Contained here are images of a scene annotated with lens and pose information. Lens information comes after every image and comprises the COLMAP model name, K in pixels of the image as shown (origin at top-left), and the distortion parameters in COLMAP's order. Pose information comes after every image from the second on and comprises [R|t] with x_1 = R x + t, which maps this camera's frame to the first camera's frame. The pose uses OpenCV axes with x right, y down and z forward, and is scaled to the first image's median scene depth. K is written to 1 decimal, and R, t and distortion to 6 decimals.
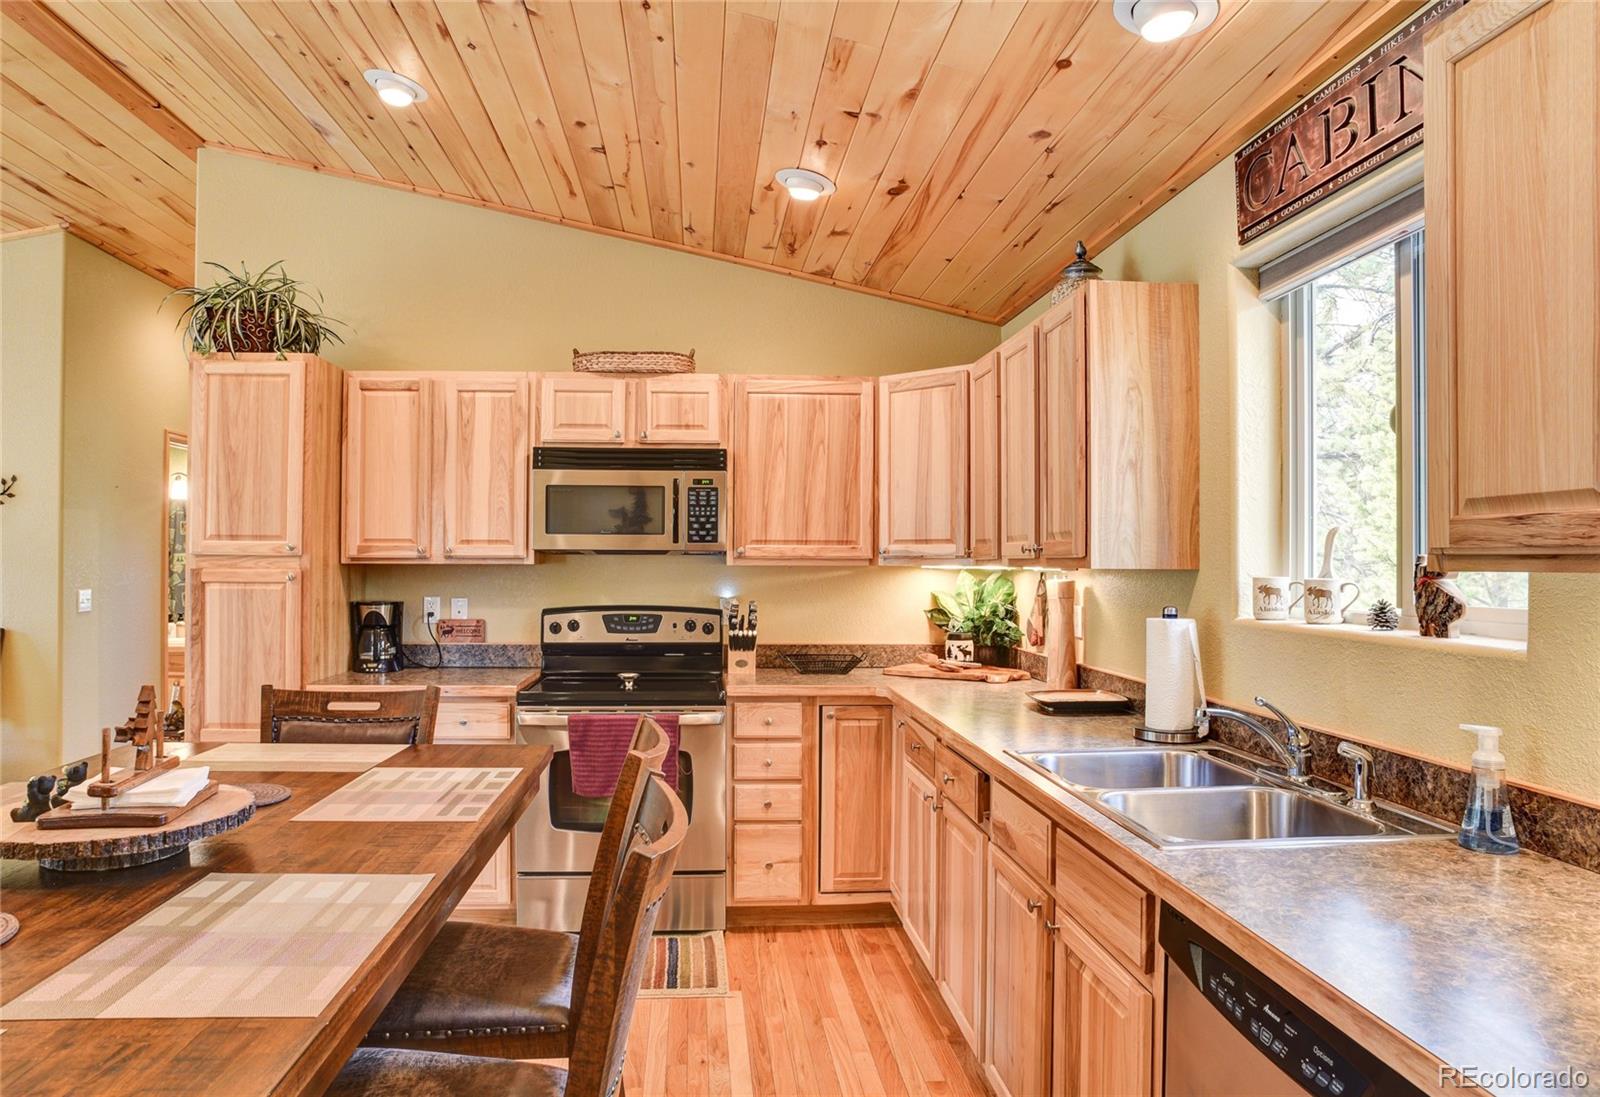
lens RADIAL K [[1020.2, 0, 732.3], [0, 1020.2, 552.3], [0, 0, 1]] dist [-0.110742, 0.069573]
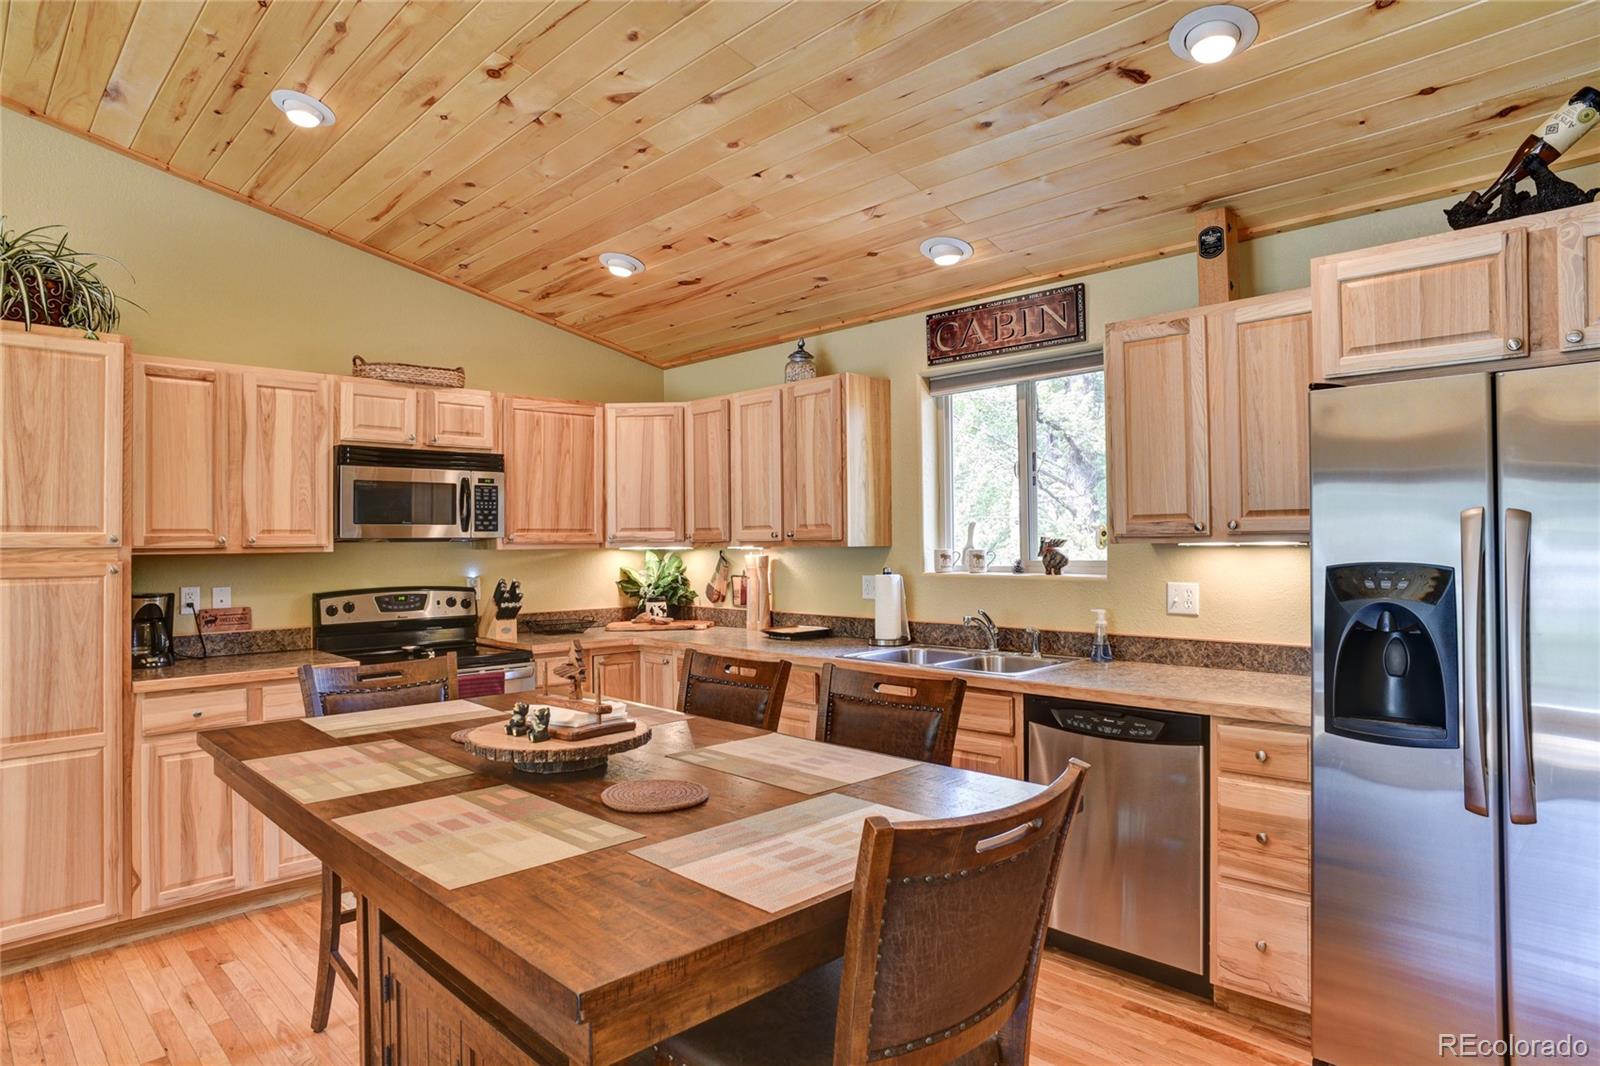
lens RADIAL K [[972.4, 0, 798.7], [0, 972.4, 518.2], [0, 0, 1]] dist [-0.097055, 0.071765]
pose [[0.742470, 0.002607, 0.669875, -0.511278], [0.008593, 0.999873, -0.013416, -0.006349], [-0.669825, 0.015717, 0.742353, -0.091497]]
